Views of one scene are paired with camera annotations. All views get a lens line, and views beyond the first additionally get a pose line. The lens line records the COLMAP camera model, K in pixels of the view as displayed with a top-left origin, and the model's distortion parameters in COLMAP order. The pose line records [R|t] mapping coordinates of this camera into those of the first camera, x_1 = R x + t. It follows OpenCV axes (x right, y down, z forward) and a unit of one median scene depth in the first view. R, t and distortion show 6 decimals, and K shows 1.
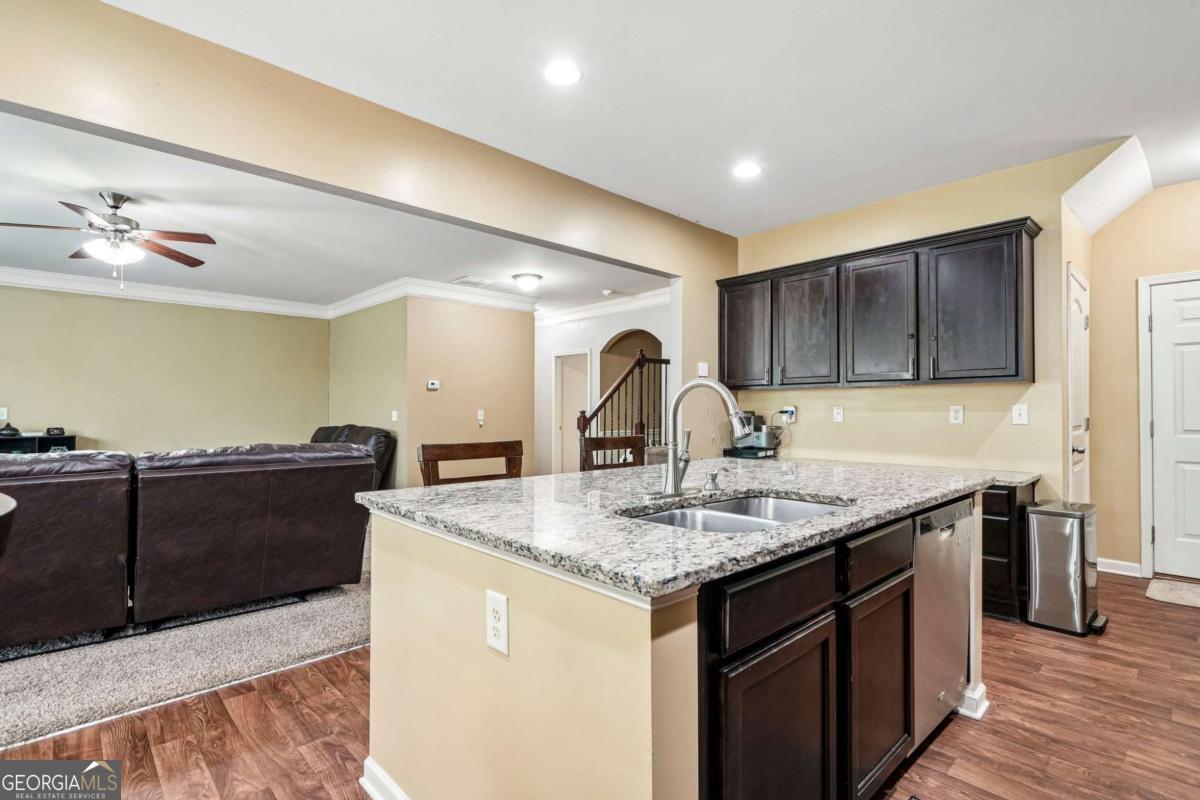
lens RADIAL K [[571.9, 0, 623.9], [0, 571.9, 421.8], [0, 0, 1]] dist [-0.023950, -0.000201]
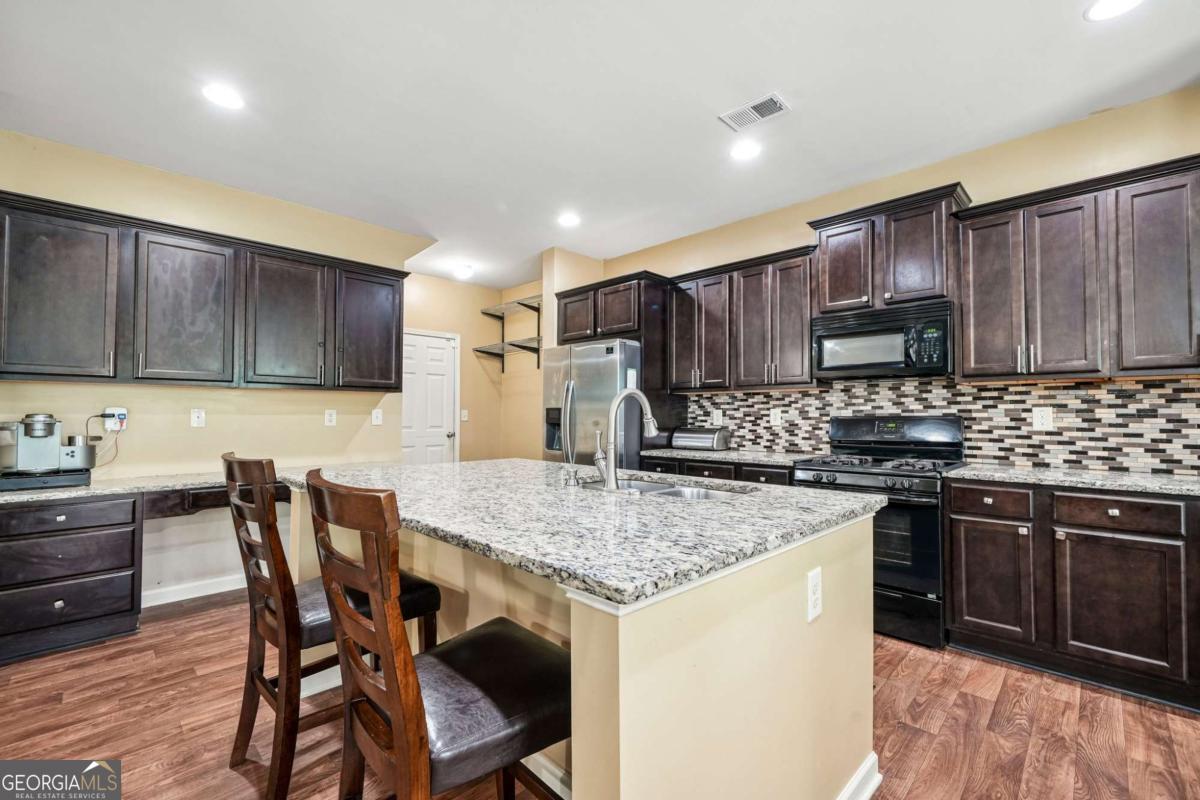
lens RADIAL K [[521.7, 0, 599.1], [0, 521.7, 395.2], [0, 0, 1]] dist [0.002238, -0.000070]
pose [[-0.044778, 0.037056, 0.998309, -0.437989], [0.015372, 0.999219, -0.036400, -0.010829], [-0.998879, 0.013716, -0.045313, 0.469228]]
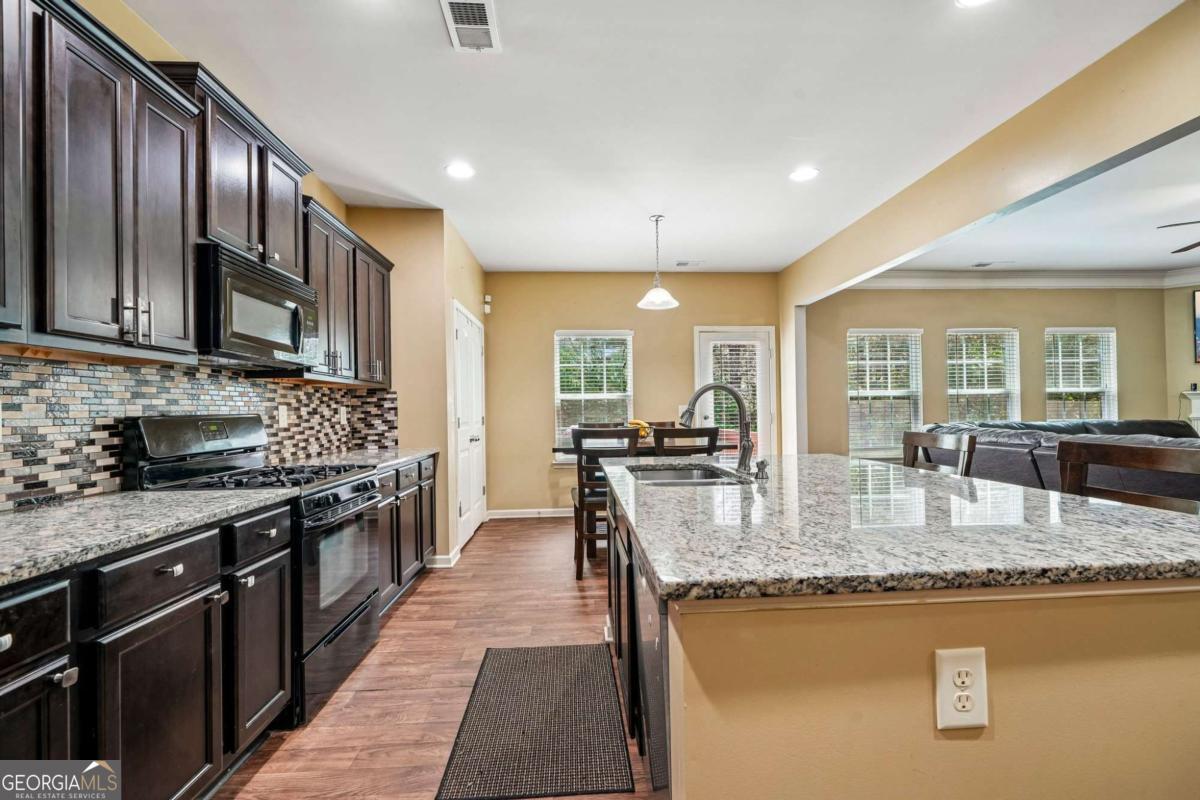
lens RADIAL K [[521.7, 0, 596.6], [0, 521.7, 405.0], [0, 0, 1]] dist [0.002238, -0.000070]
pose [[-0.642137, 0.000690, -0.766589, 0.534922], [0.001510, 0.999999, -0.000365, -0.010593], [0.766588, -0.001391, -0.642137, 0.664752]]
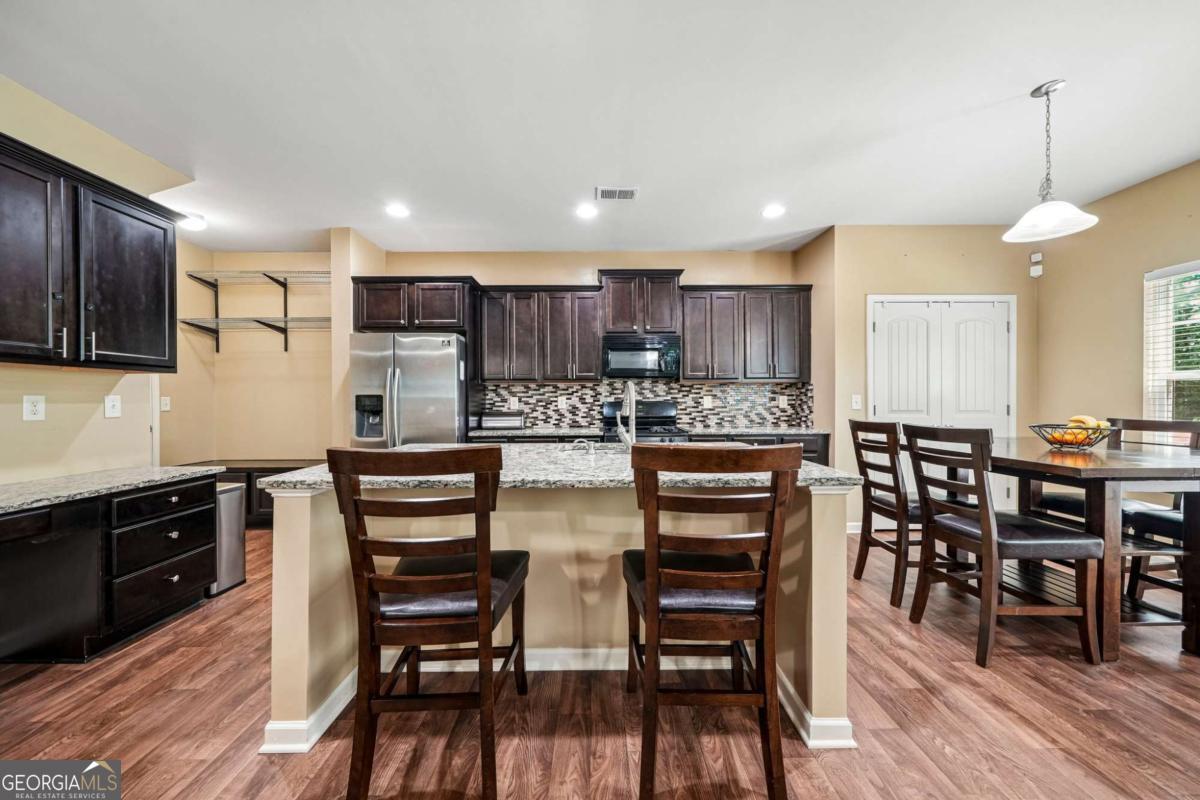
lens RADIAL K [[430.2, 0, 612.6], [0, 430.2, 404.0], [0, 0, 1]] dist [0.005924, 0.001011]
pose [[-0.751521, 0.000854, 0.659709, -0.313565], [0.016089, 0.999725, 0.017034, -0.013664], [-0.659513, 0.023416, -0.751328, 0.852380]]
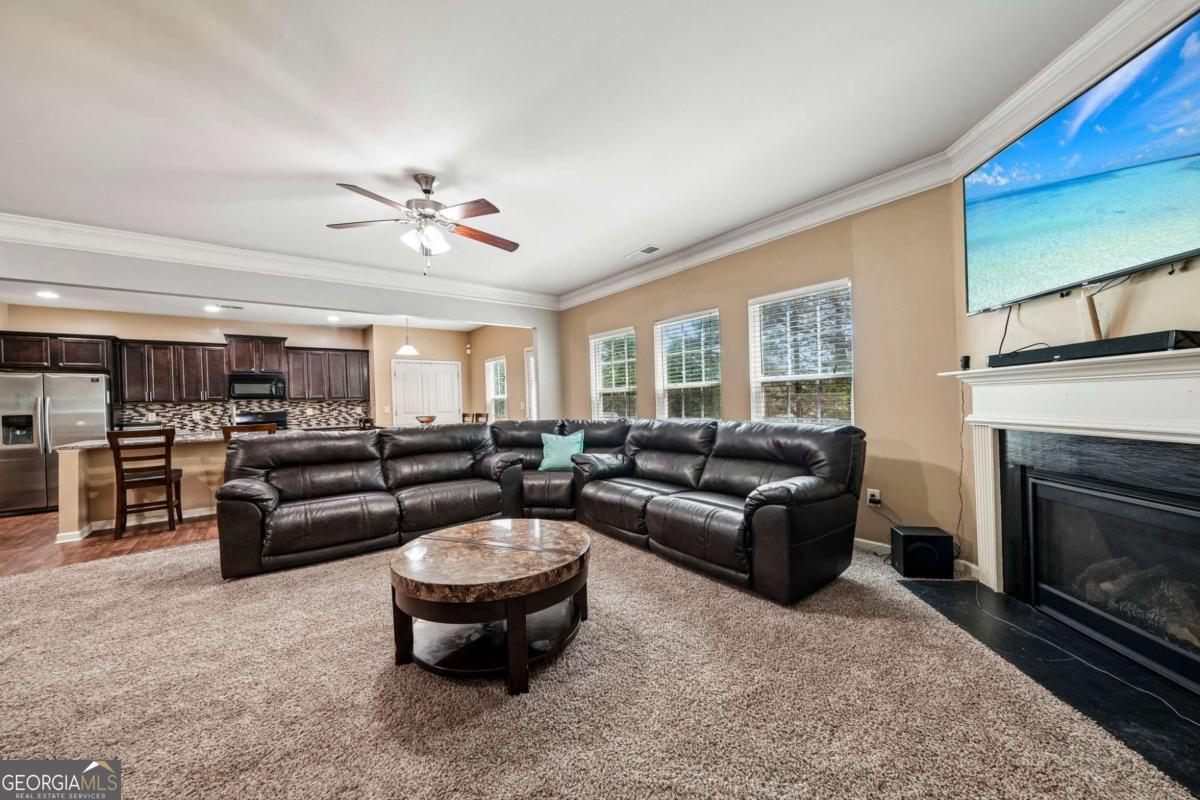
lens RADIAL K [[430.2, 0, 591.1], [0, 430.2, 403.5], [0, 0, 1]] dist [0.005924, 0.001011]
pose [[-0.995145, 0.030397, 0.093611, -1.227578], [0.032357, 0.999286, 0.019490, -0.030061], [-0.092951, 0.022424, -0.995418, 1.686870]]
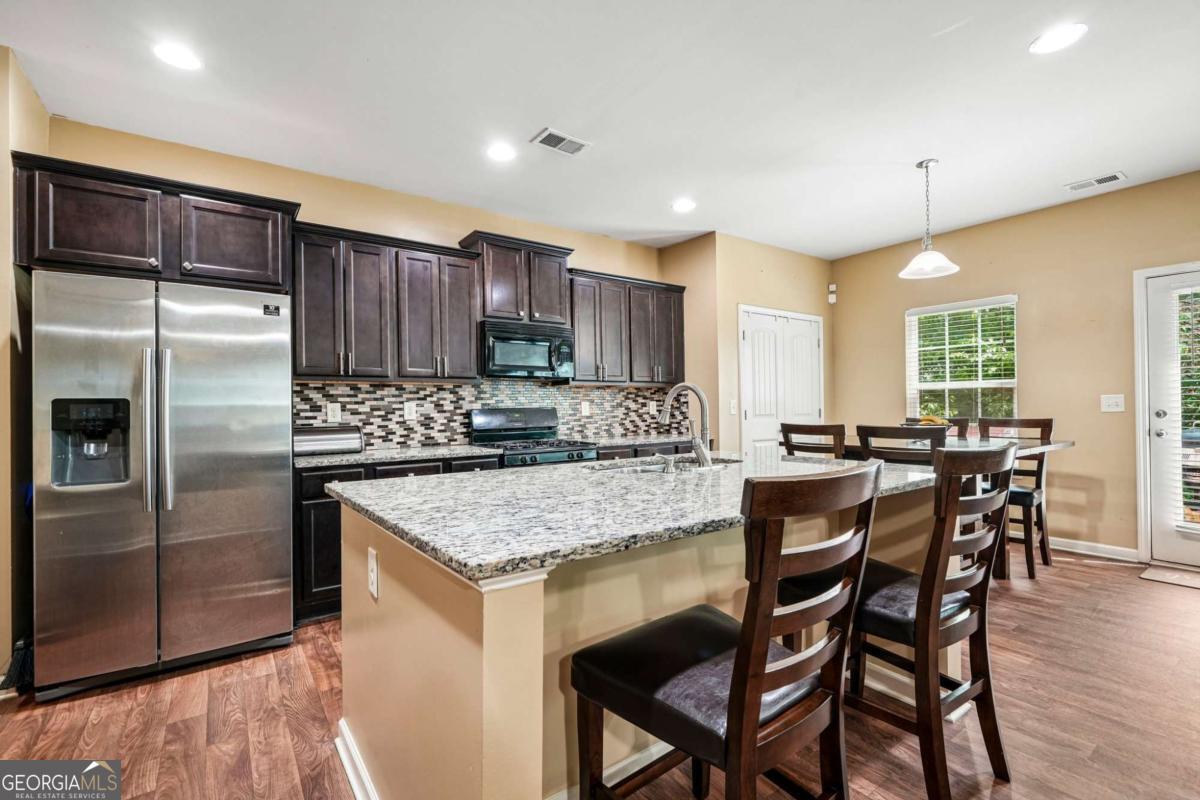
lens RADIAL K [[521.7, 0, 600.5], [0, 521.7, 404.0], [0, 0, 1]] dist [0.002238, -0.000070]
pose [[-0.992512, 0.013855, 0.121362, 0.071898], [0.015231, 0.999830, 0.010411, -0.017225], [-0.121197, 0.012181, -0.992554, 0.989573]]
